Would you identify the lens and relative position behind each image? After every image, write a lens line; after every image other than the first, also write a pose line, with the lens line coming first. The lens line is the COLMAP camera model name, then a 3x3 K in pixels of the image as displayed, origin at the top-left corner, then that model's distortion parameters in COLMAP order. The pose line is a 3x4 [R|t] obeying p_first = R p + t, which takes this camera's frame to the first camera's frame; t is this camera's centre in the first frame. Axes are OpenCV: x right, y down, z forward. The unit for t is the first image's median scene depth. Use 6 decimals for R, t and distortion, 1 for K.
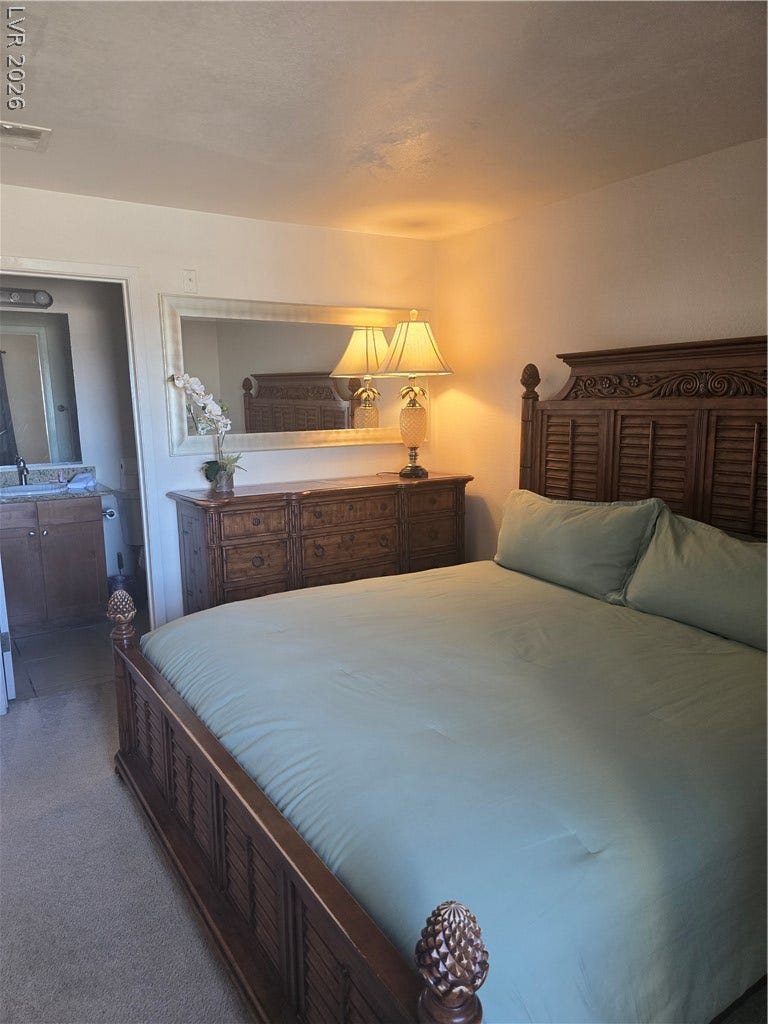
lens RADIAL K [[695.2, 0, 378.9], [0, 695.2, 518.3], [0, 0, 1]] dist [0.072253, -0.071961]
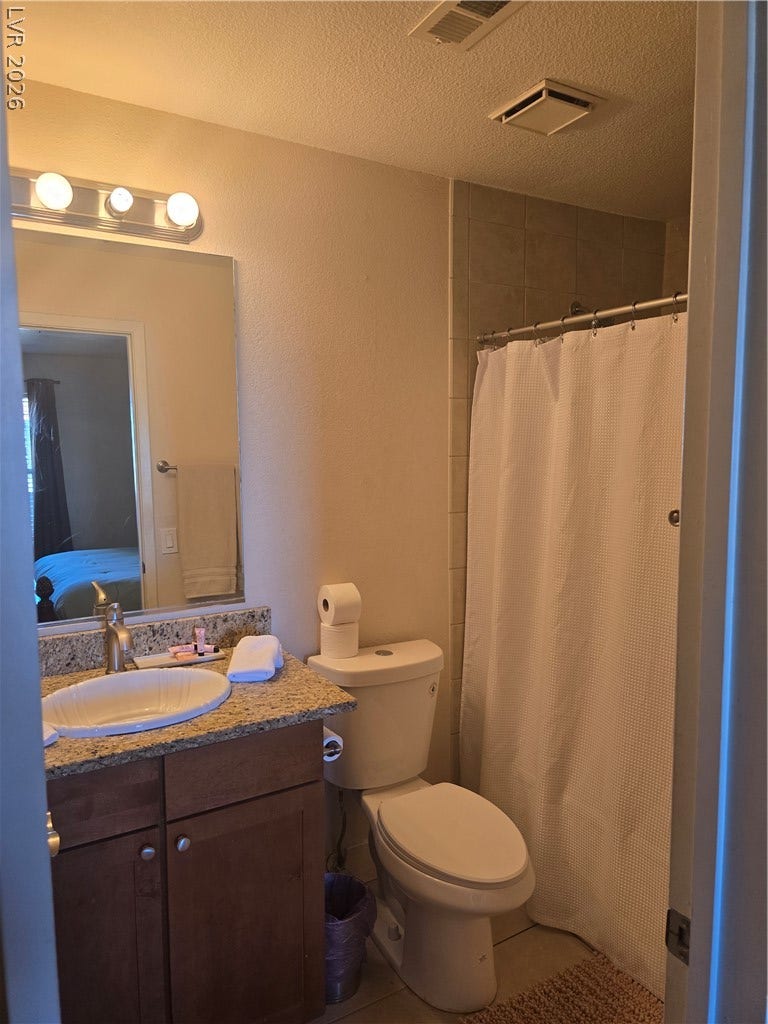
lens RADIAL K [[695.2, 0, 391.8], [0, 695.2, 517.8], [0, 0, 1]] dist [0.072253, -0.071961]
pose [[0.999483, 0.016499, -0.027581, -0.324904], [-0.018250, 0.997752, -0.064480, -0.105759], [0.026455, 0.064950, 0.997538, 0.577262]]
